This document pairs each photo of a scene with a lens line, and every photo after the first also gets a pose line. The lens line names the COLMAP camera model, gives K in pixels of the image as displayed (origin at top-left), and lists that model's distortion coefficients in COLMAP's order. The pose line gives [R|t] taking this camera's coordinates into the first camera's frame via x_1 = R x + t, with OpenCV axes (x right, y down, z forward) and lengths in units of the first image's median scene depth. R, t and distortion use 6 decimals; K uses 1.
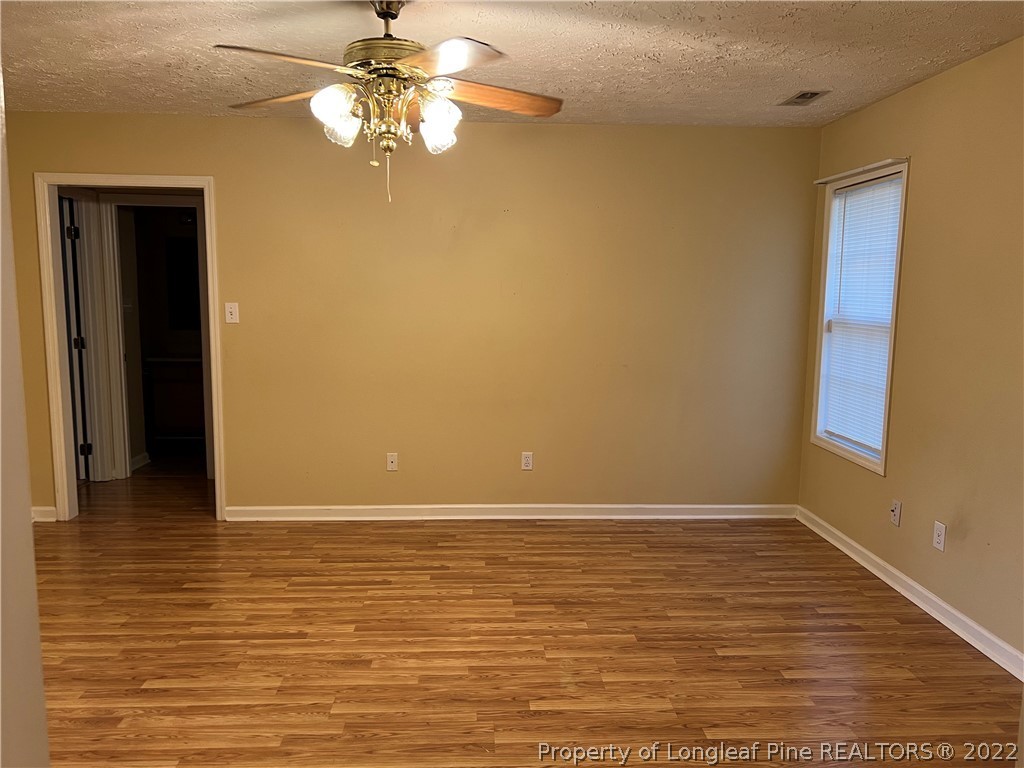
lens RADIAL K [[781.6, 0, 506.3], [0, 781.6, 381.4], [0, 0, 1]] dist [0.054272, -0.043243]
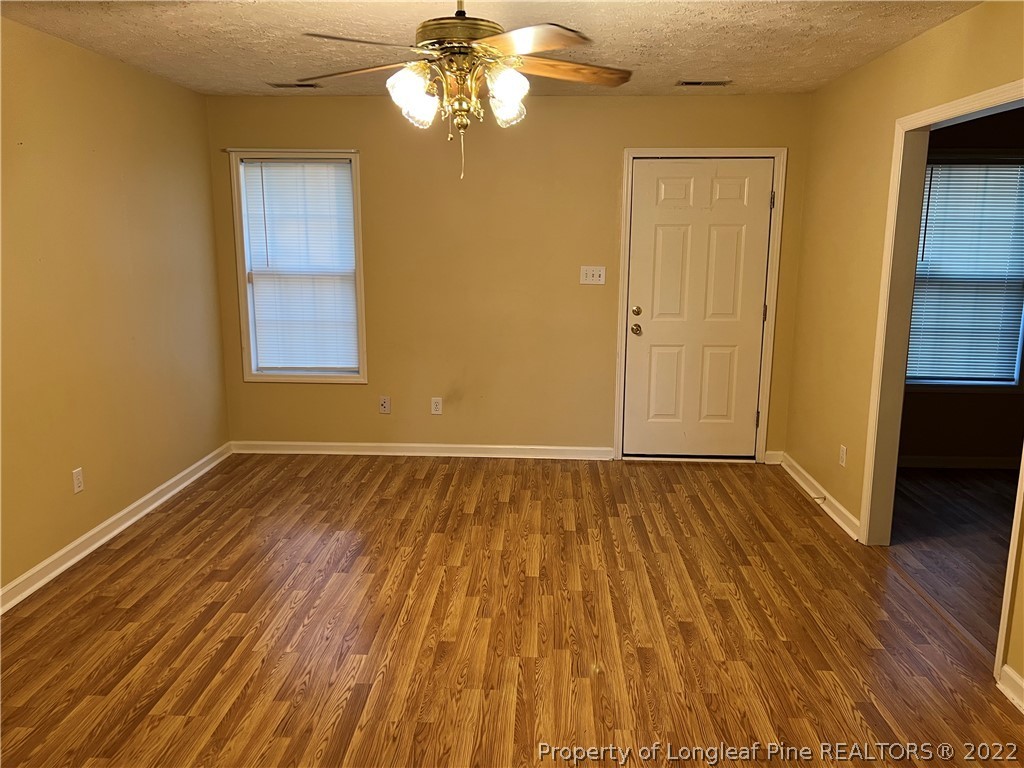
lens RADIAL K [[781.6, 0, 509.5], [0, 781.6, 381.7], [0, 0, 1]] dist [0.054272, -0.043243]
pose [[0.087945, -0.195275, 0.976798, -0.885293], [0.118773, 0.975657, 0.184353, -0.110881], [-0.989019, 0.099804, 0.108997, 0.648294]]
